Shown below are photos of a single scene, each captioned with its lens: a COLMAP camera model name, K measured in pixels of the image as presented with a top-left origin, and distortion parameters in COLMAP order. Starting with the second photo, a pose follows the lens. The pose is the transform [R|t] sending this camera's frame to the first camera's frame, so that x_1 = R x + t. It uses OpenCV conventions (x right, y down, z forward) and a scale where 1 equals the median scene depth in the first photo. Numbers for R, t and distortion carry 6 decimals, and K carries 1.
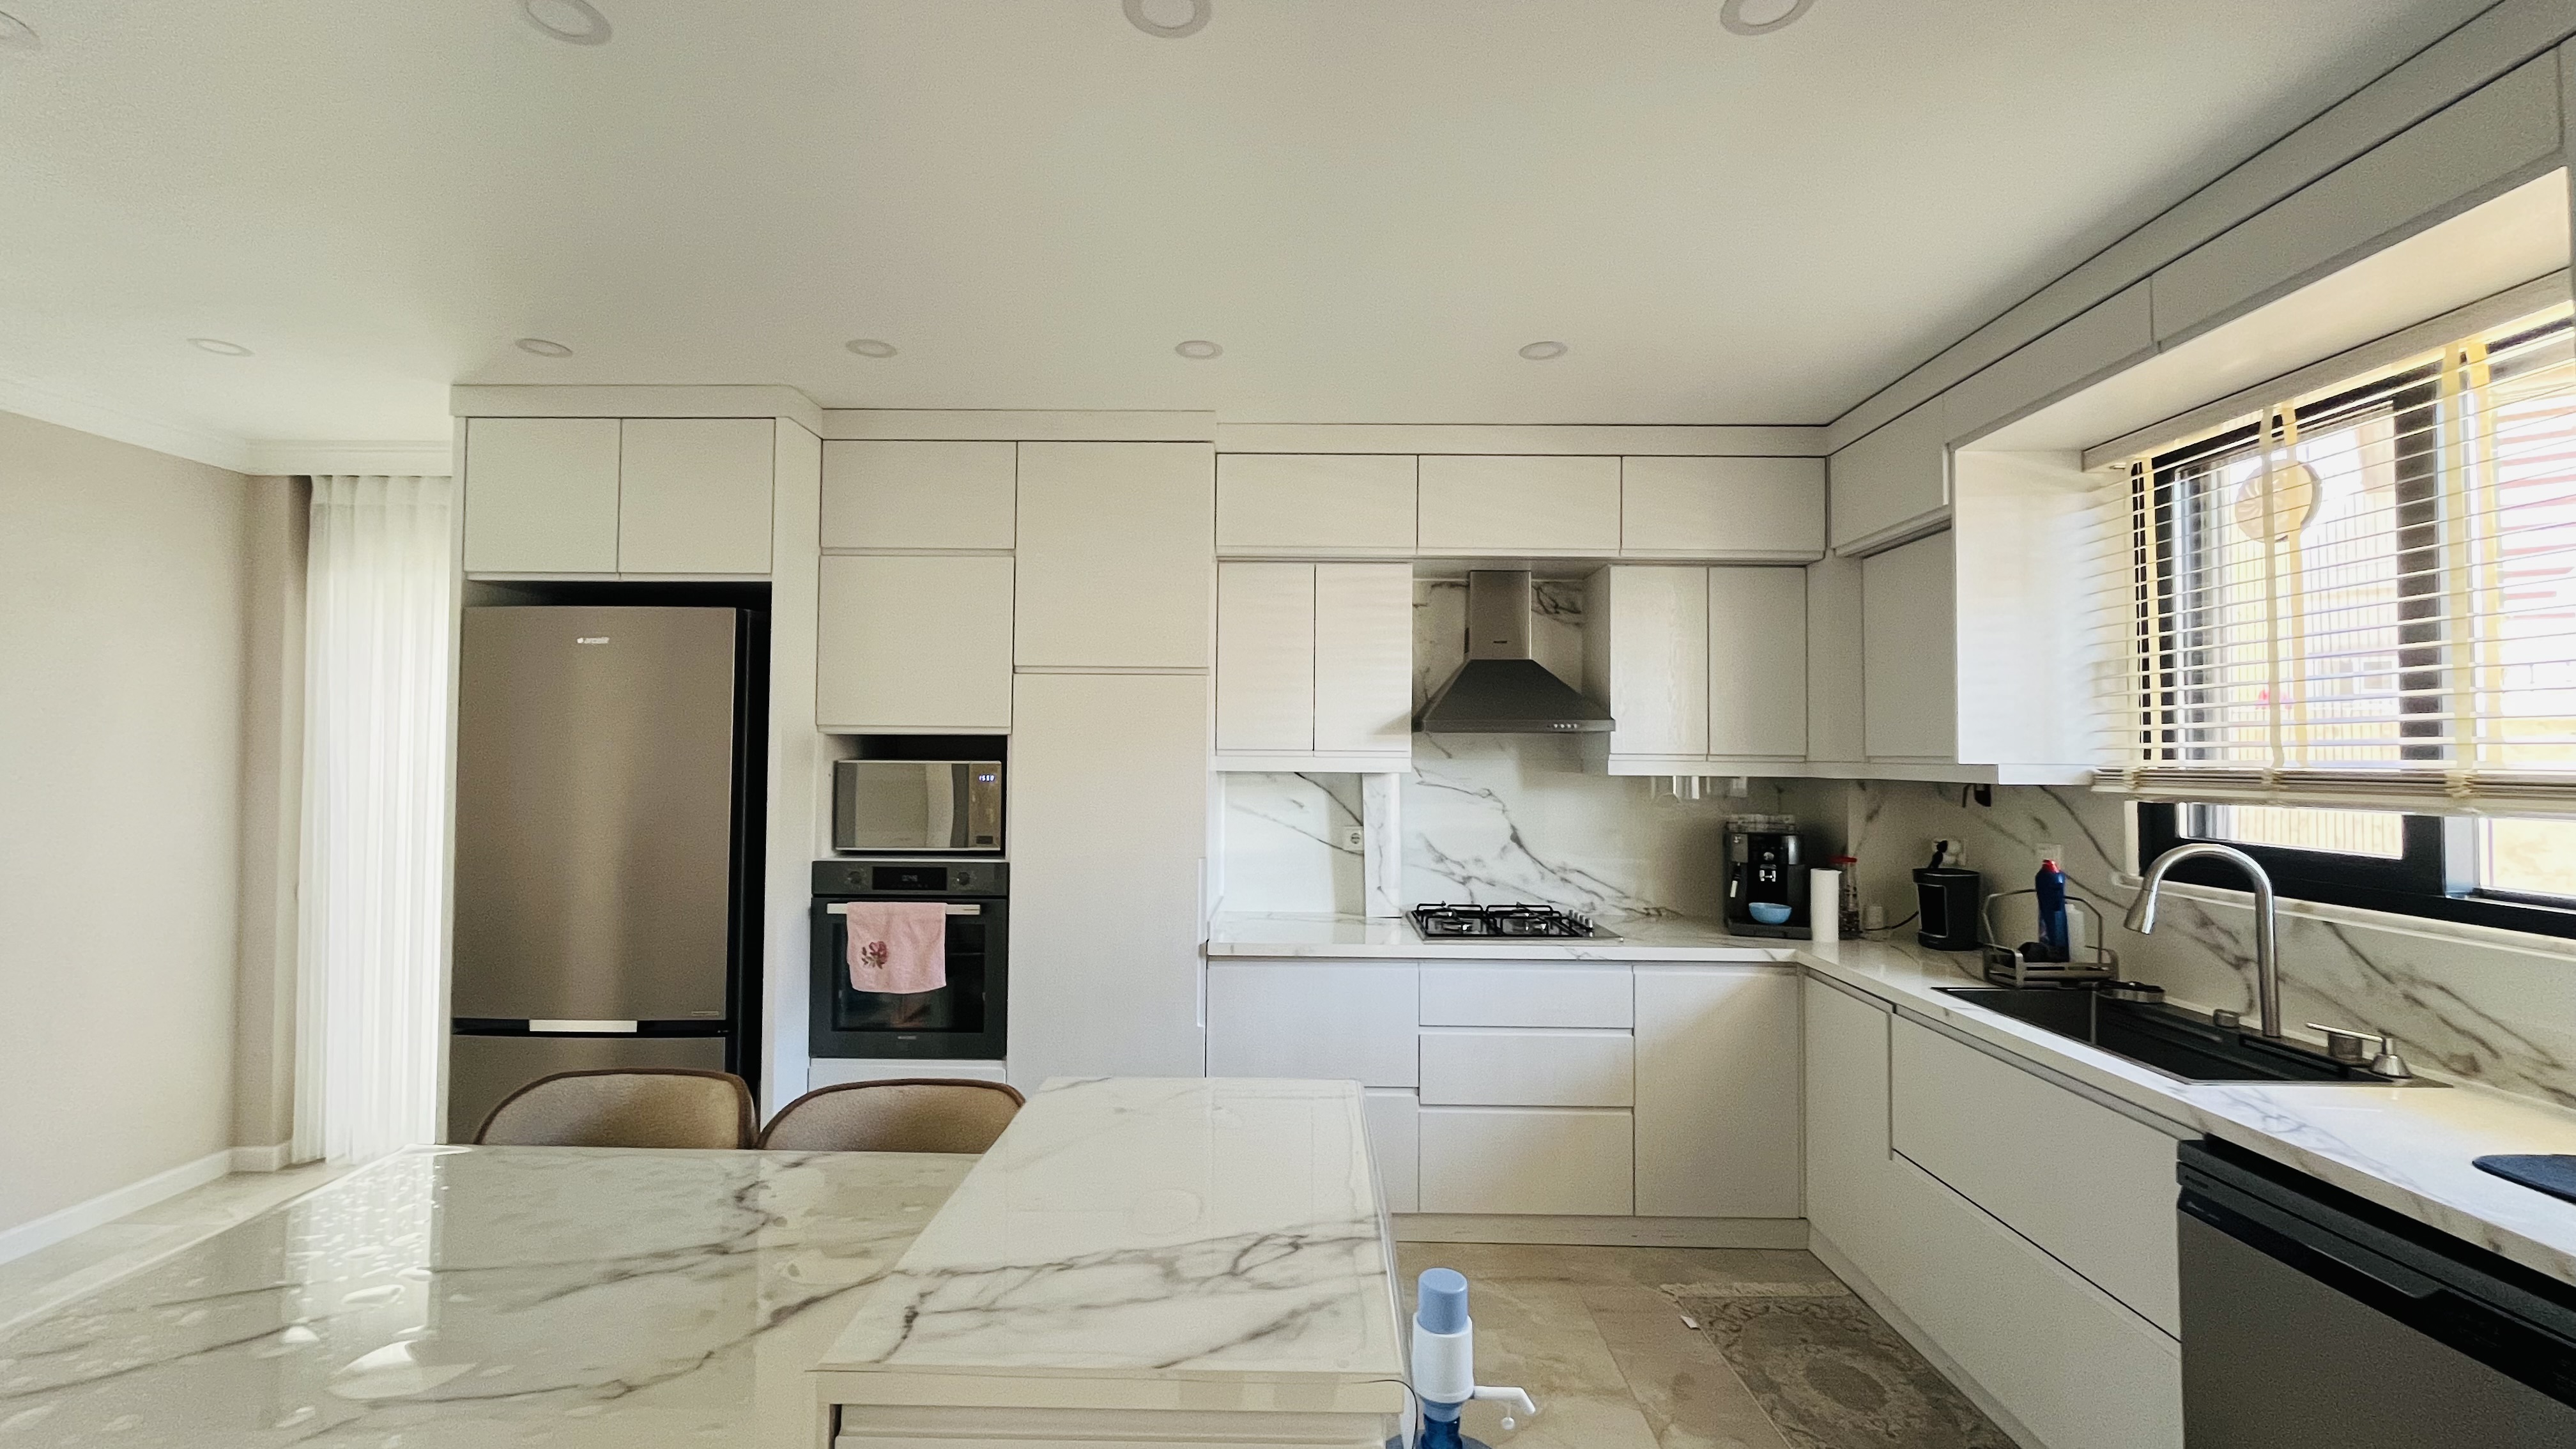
lens RADIAL K [[1034.0, 0, 1281.2], [0, 1034.0, 721.3], [0, 0, 1]] dist [-0.003707, 0.000220]
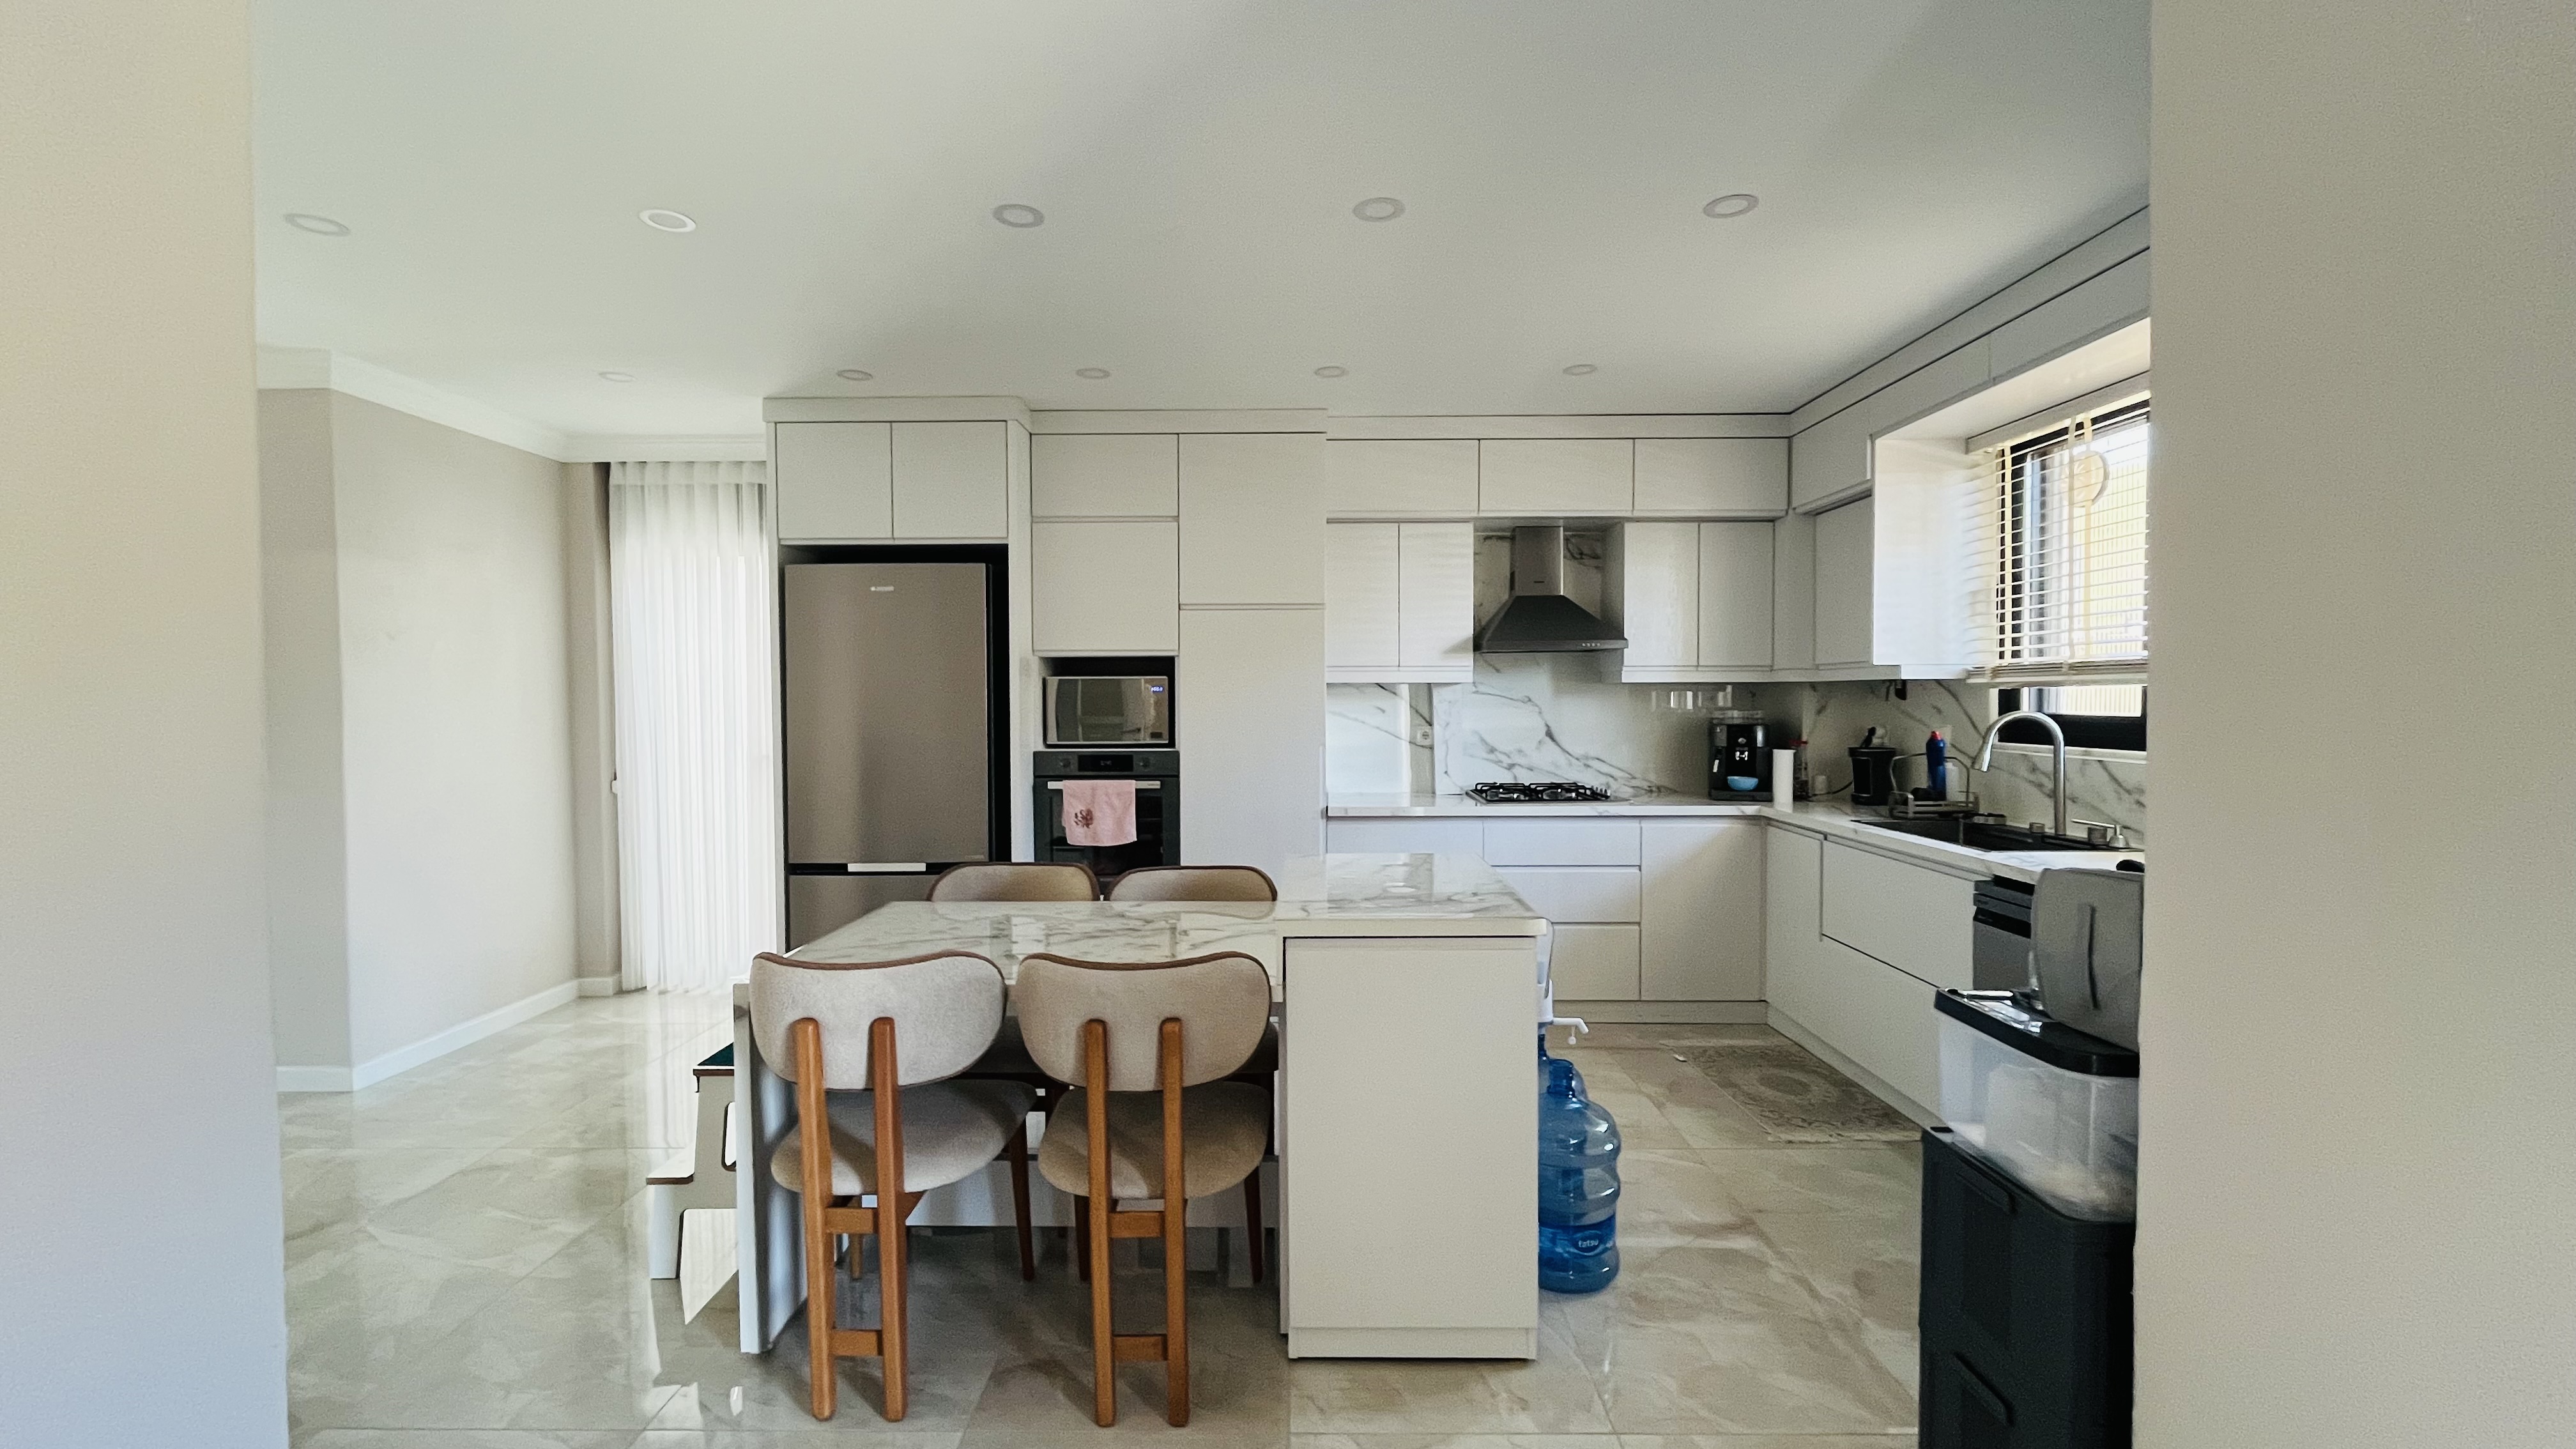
lens RADIAL K [[1034.0, 0, 1281.2], [0, 1034.0, 721.3], [0, 0, 1]] dist [-0.003707, 0.000220]
pose [[0.999926, -0.012054, 0.001628, -0.134392], [0.011947, 0.998444, 0.054468, 0.027264], [-0.002282, -0.054444, 0.998514, -0.353415]]
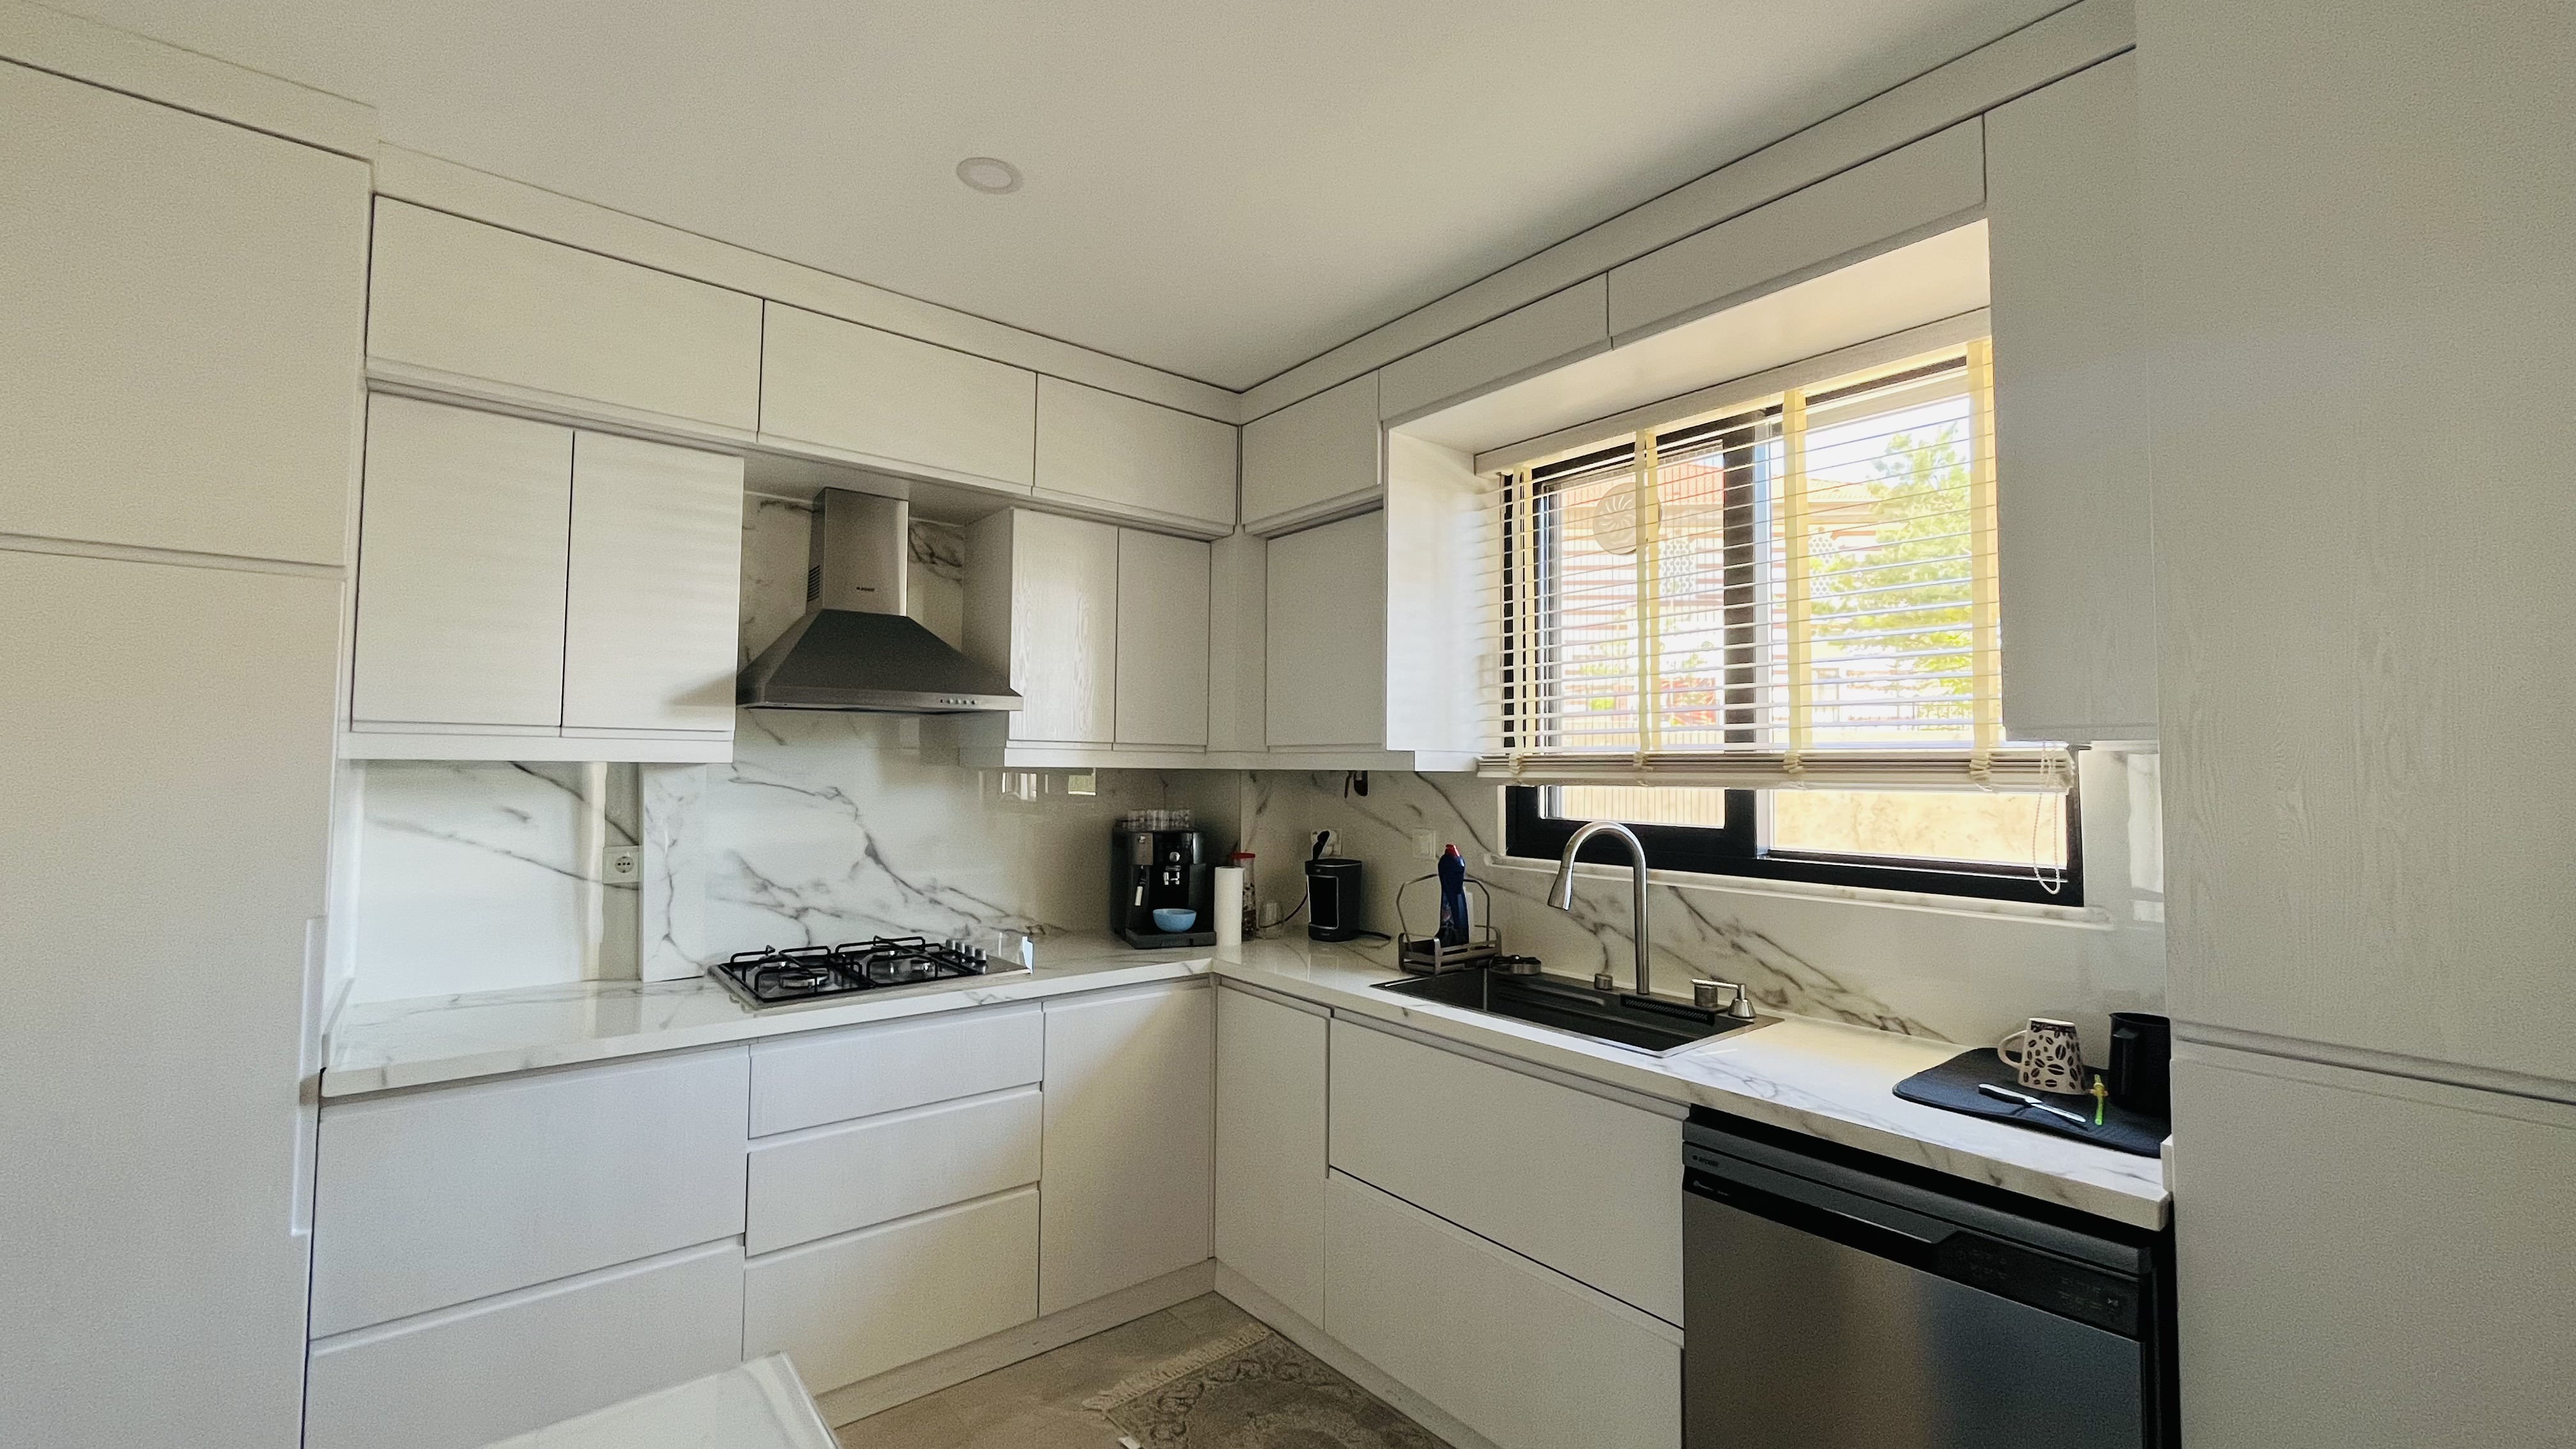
lens RADIAL K [[1034.0, 0, 1281.2], [0, 1034.0, 721.3], [0, 0, 1]] dist [-0.003707, 0.000220]
pose [[0.767105, 0.028311, 0.640897, -0.038045], [-0.022786, 0.999598, -0.016882, 0.028109], [-0.641117, -0.001653, 0.767441, 0.271072]]
